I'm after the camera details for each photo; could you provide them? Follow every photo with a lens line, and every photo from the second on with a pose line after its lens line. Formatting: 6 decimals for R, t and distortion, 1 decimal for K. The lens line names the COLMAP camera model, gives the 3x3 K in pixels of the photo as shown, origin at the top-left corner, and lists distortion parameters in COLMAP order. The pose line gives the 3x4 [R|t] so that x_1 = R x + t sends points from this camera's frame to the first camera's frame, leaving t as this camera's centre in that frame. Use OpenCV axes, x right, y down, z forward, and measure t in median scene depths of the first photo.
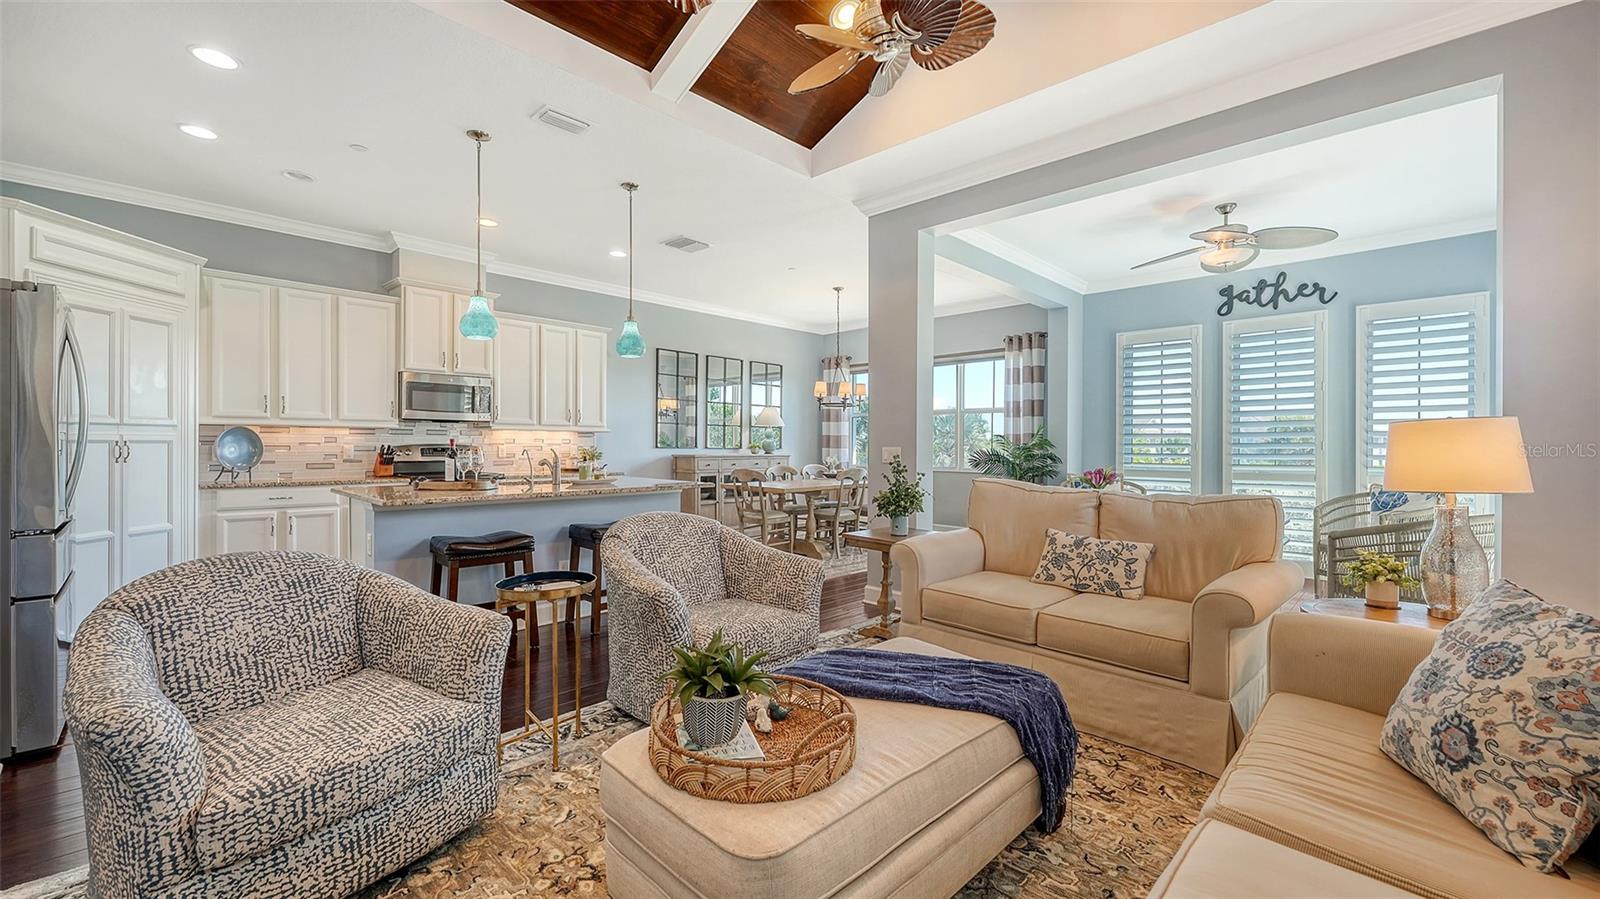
lens RADIAL K [[650.1, 0, 796.8], [0, 650.1, 450.2], [0, 0, 1]] dist [-0.002222, -0.000152]
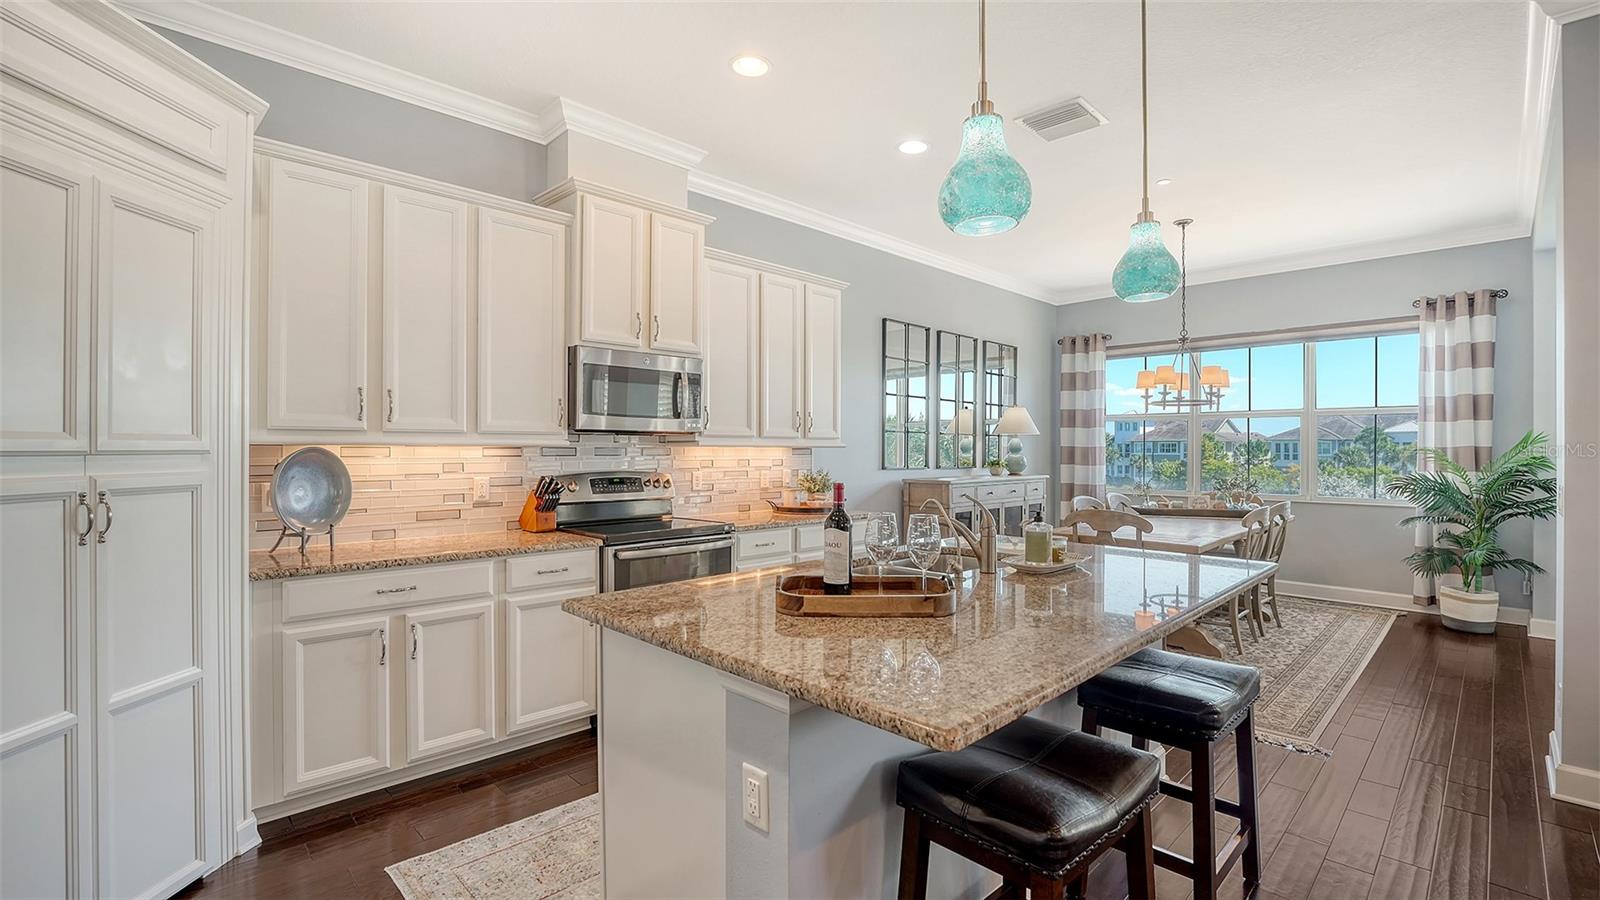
lens RADIAL K [[707.8, 0, 795.4], [0, 707.8, 454.2], [0, 0, 1]] dist [-0.022420, -0.000052]
pose [[0.999599, -0.002143, -0.028231, -0.380811], [0.002140, 0.999998, -0.000139, -0.025479], [0.028232, 0.000078, 0.999601, 0.375047]]
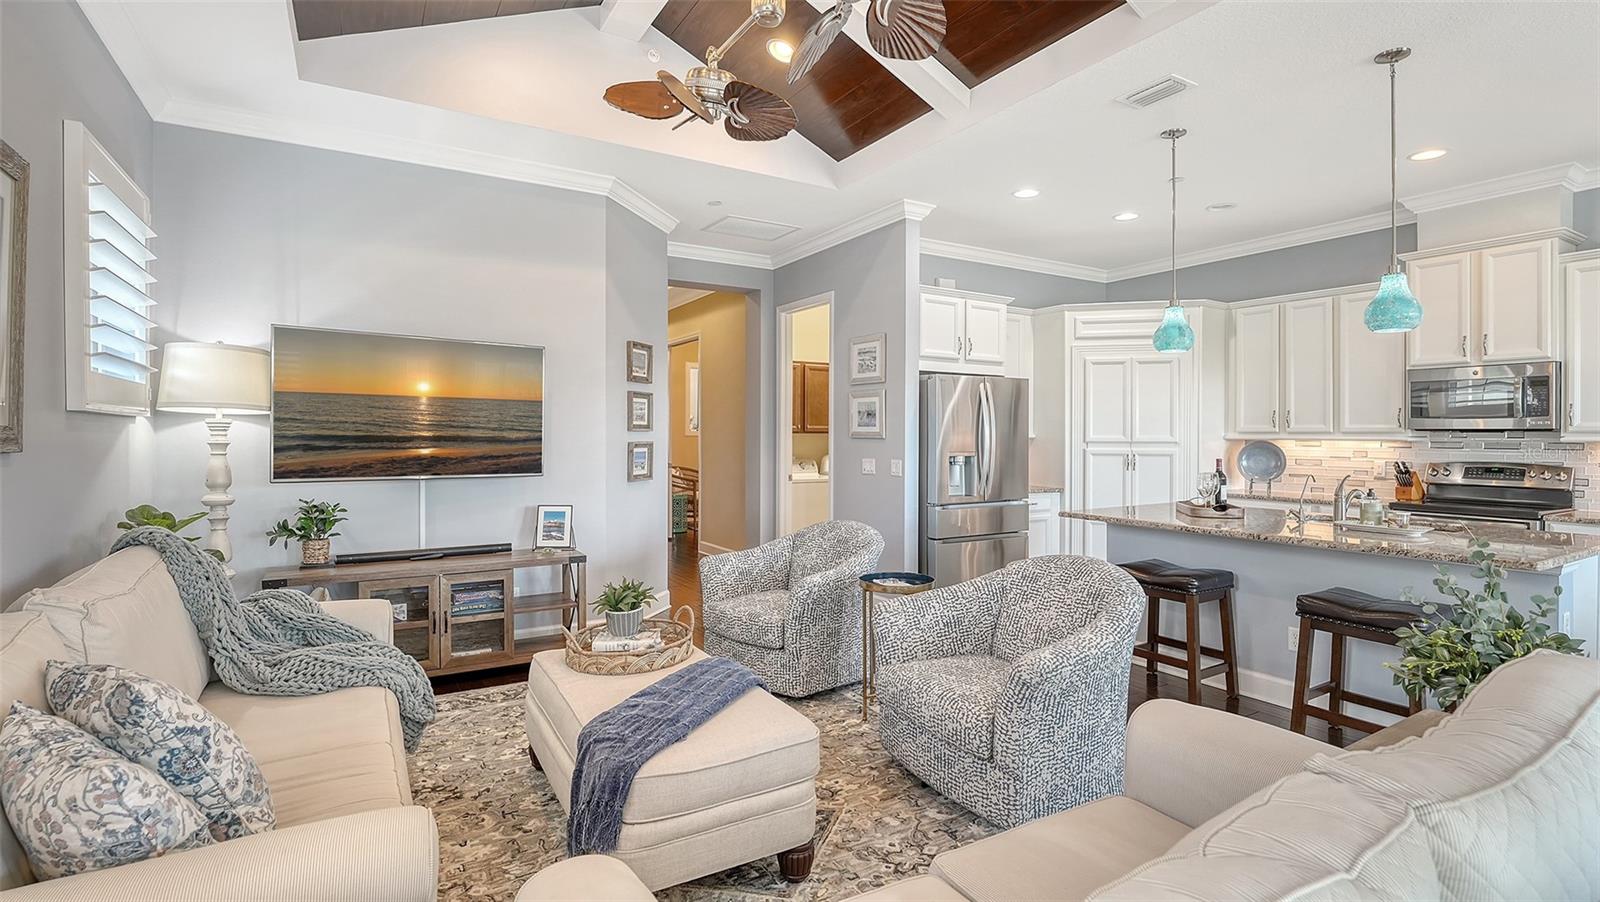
lens RADIAL K [[740.2, 0, 811.9], [0, 740.2, 439.0], [0, 0, 1]] dist [-0.020431, 0.000341]
pose [[-0.270865, 0.001510, -0.962616, 0.425832], [-0.012123, 0.999914, 0.004980, -0.030730], [0.962541, 0.013019, -0.270824, 0.512338]]
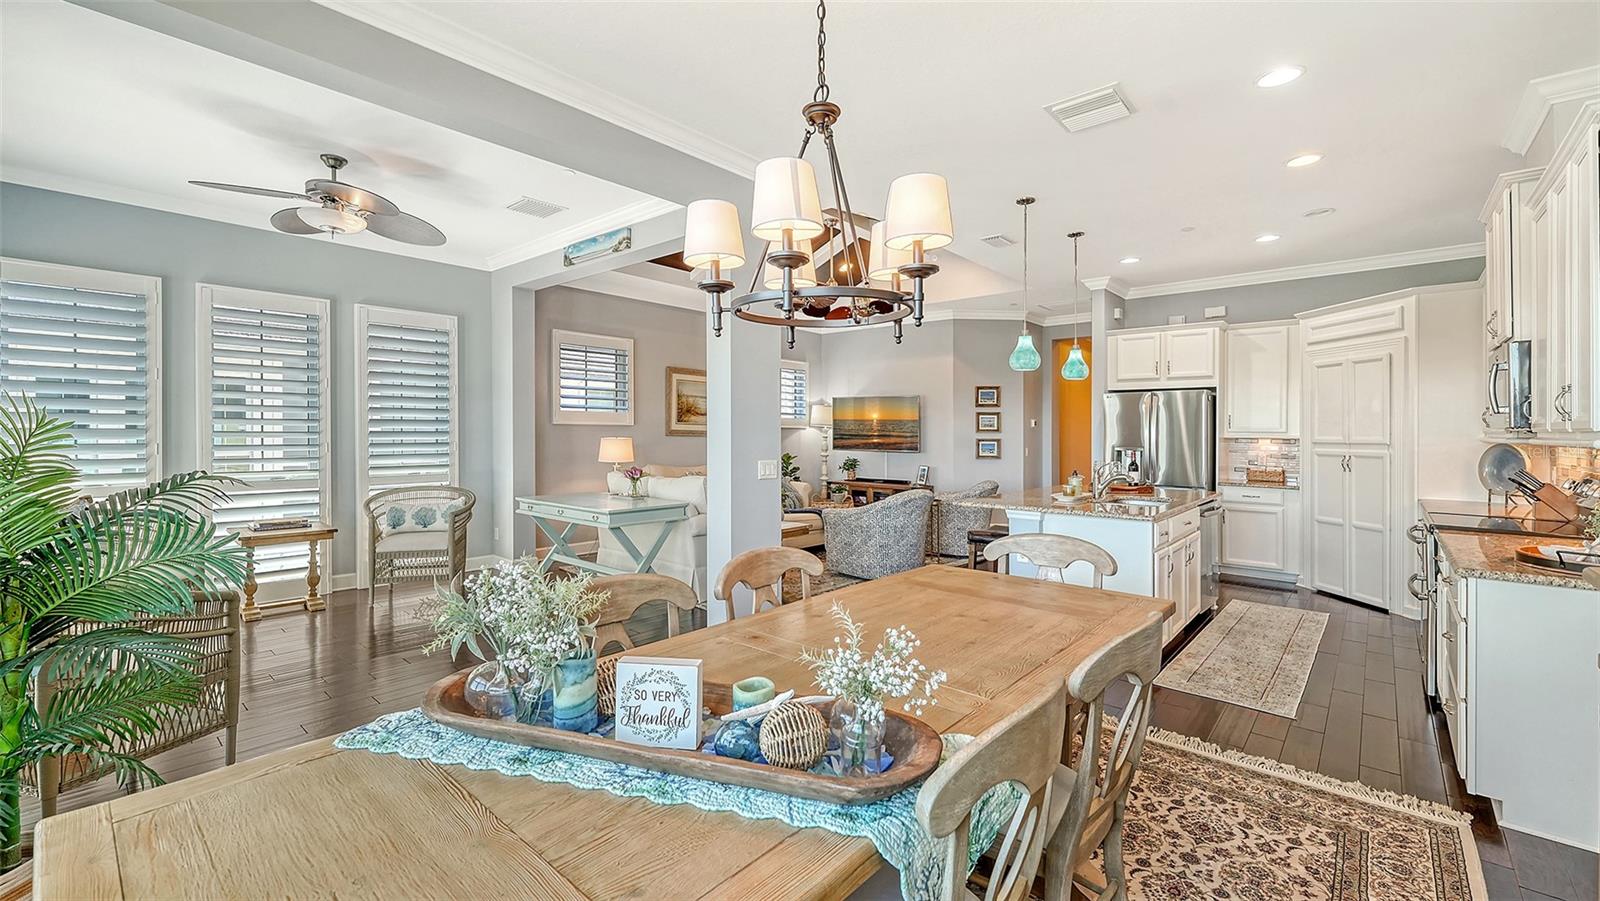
lens RADIAL K [[650.1, 0, 785.1], [0, 650.1, 428.1], [0, 0, 1]] dist [-0.002222, -0.000152]
pose [[-0.999812, -0.010875, -0.016073, 0.105400], [-0.010888, 0.999940, 0.000758, -0.039911], [0.016064, 0.000932, -0.999871, 1.552963]]
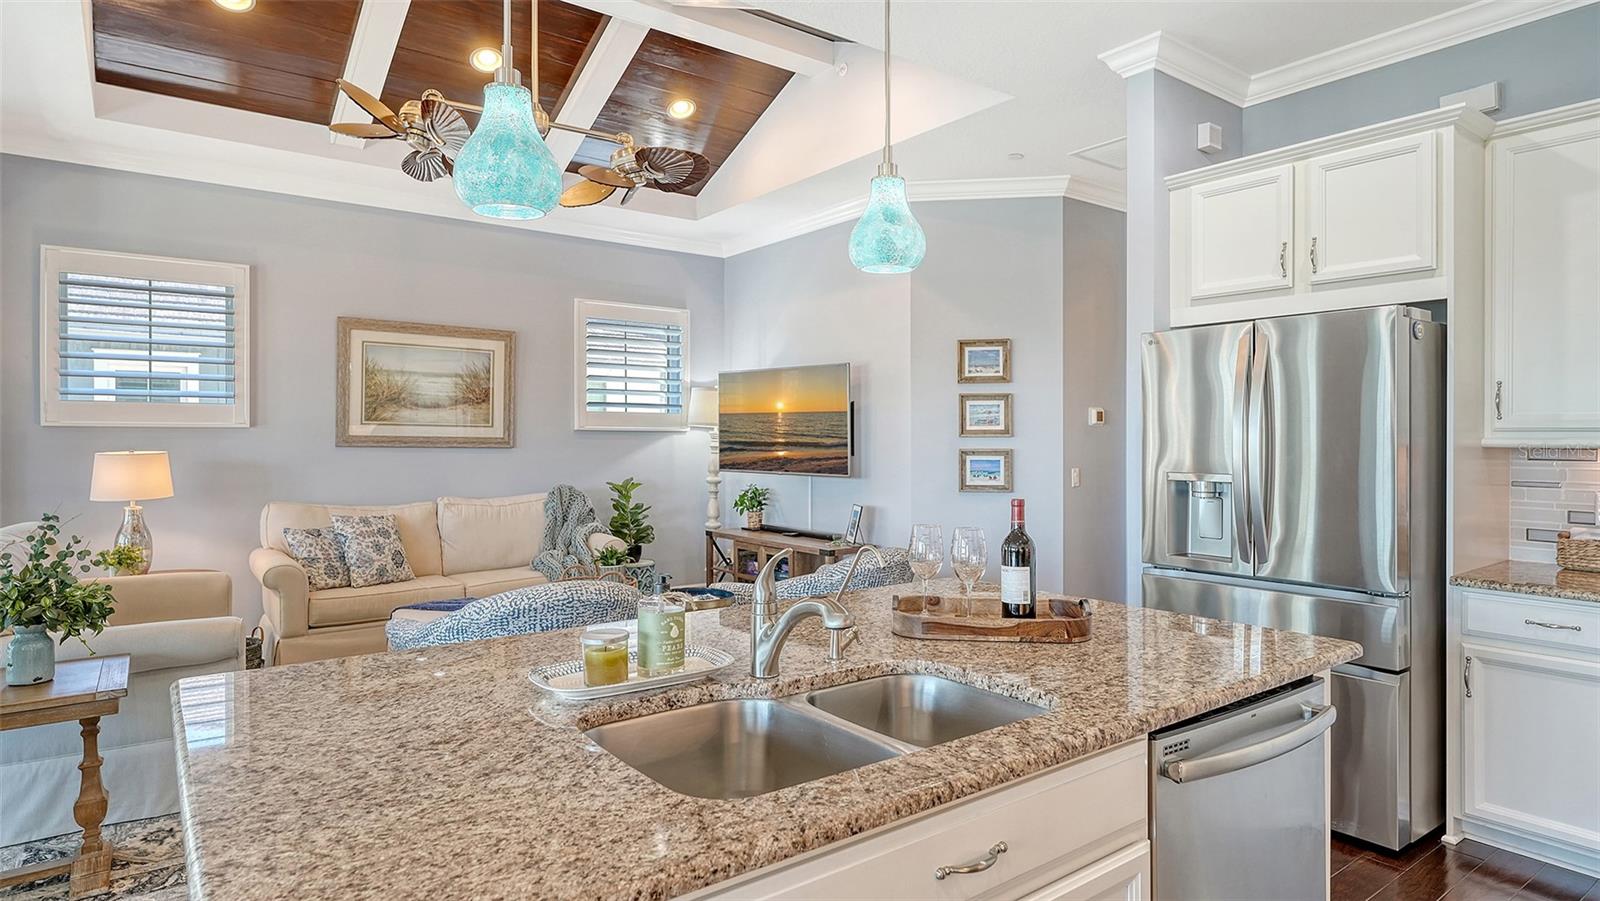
lens RADIAL K [[870.6, 0, 788.4], [0, 870.6, 442.1], [0, 0, 1]] dist [-0.005538, 0.004242]
pose [[-0.983617, -0.004990, 0.180201, -0.344960], [-0.002882, 0.999924, 0.011956, -0.038387], [-0.180247, 0.011240, -0.983557, 1.046956]]
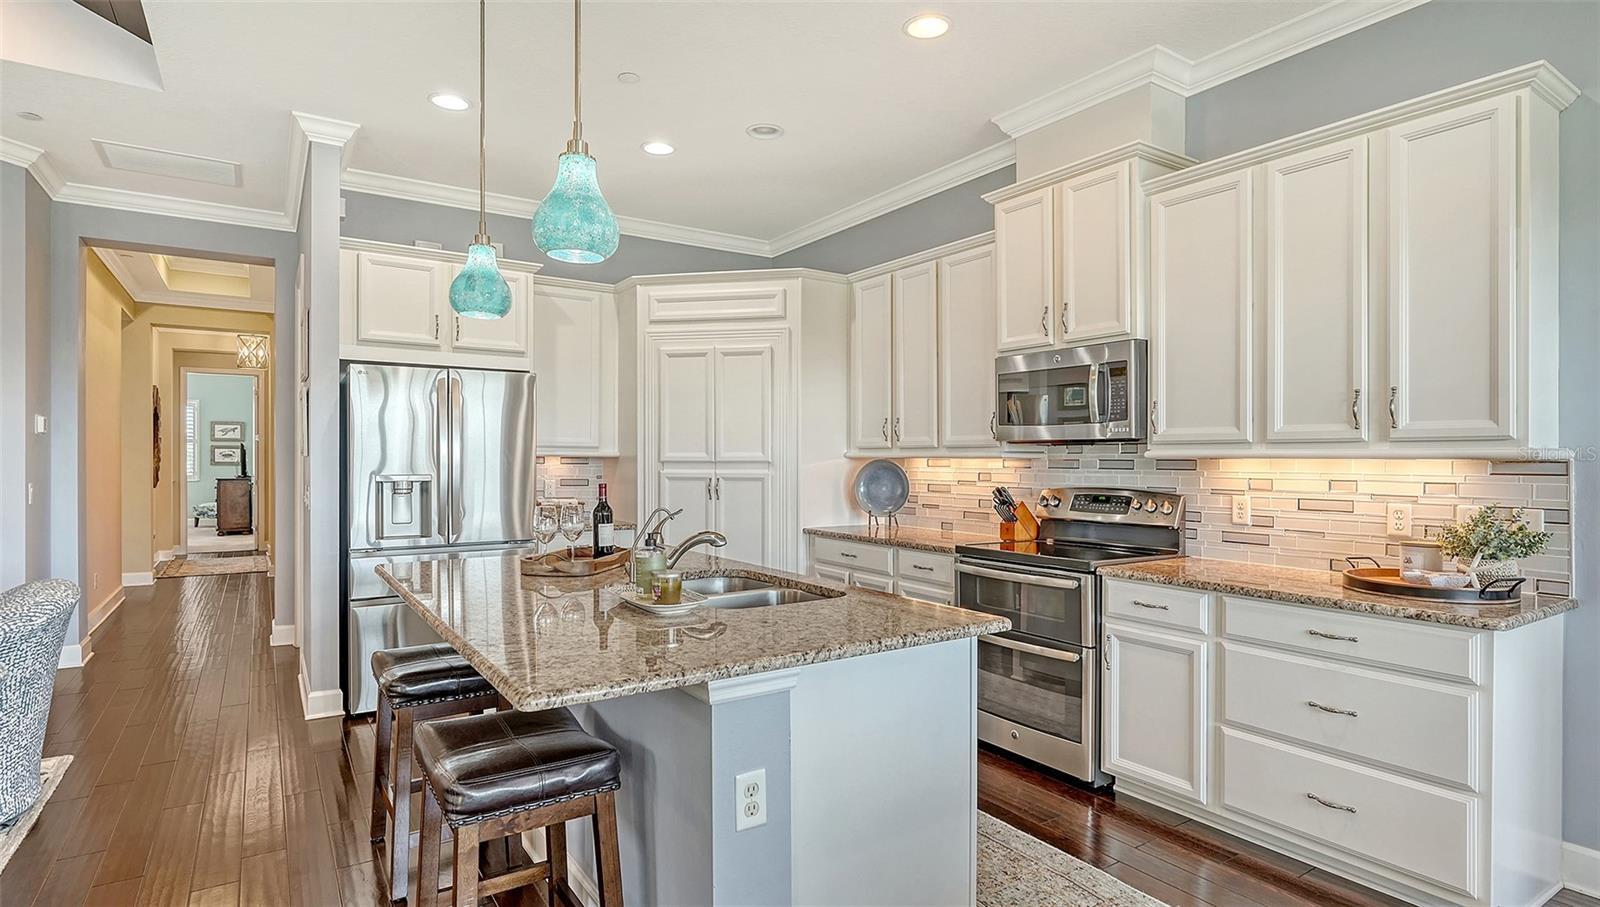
lens RADIAL K [[825.4, 0, 804.9], [0, 825.4, 462.0], [0, 0, 1]] dist [-0.001086, -0.000338]
pose [[-0.222297, -0.001688, -0.974977, 0.121167], [-0.011324, 0.999936, 0.000850, -0.028187], [0.974913, 0.011229, -0.222302, 0.944492]]
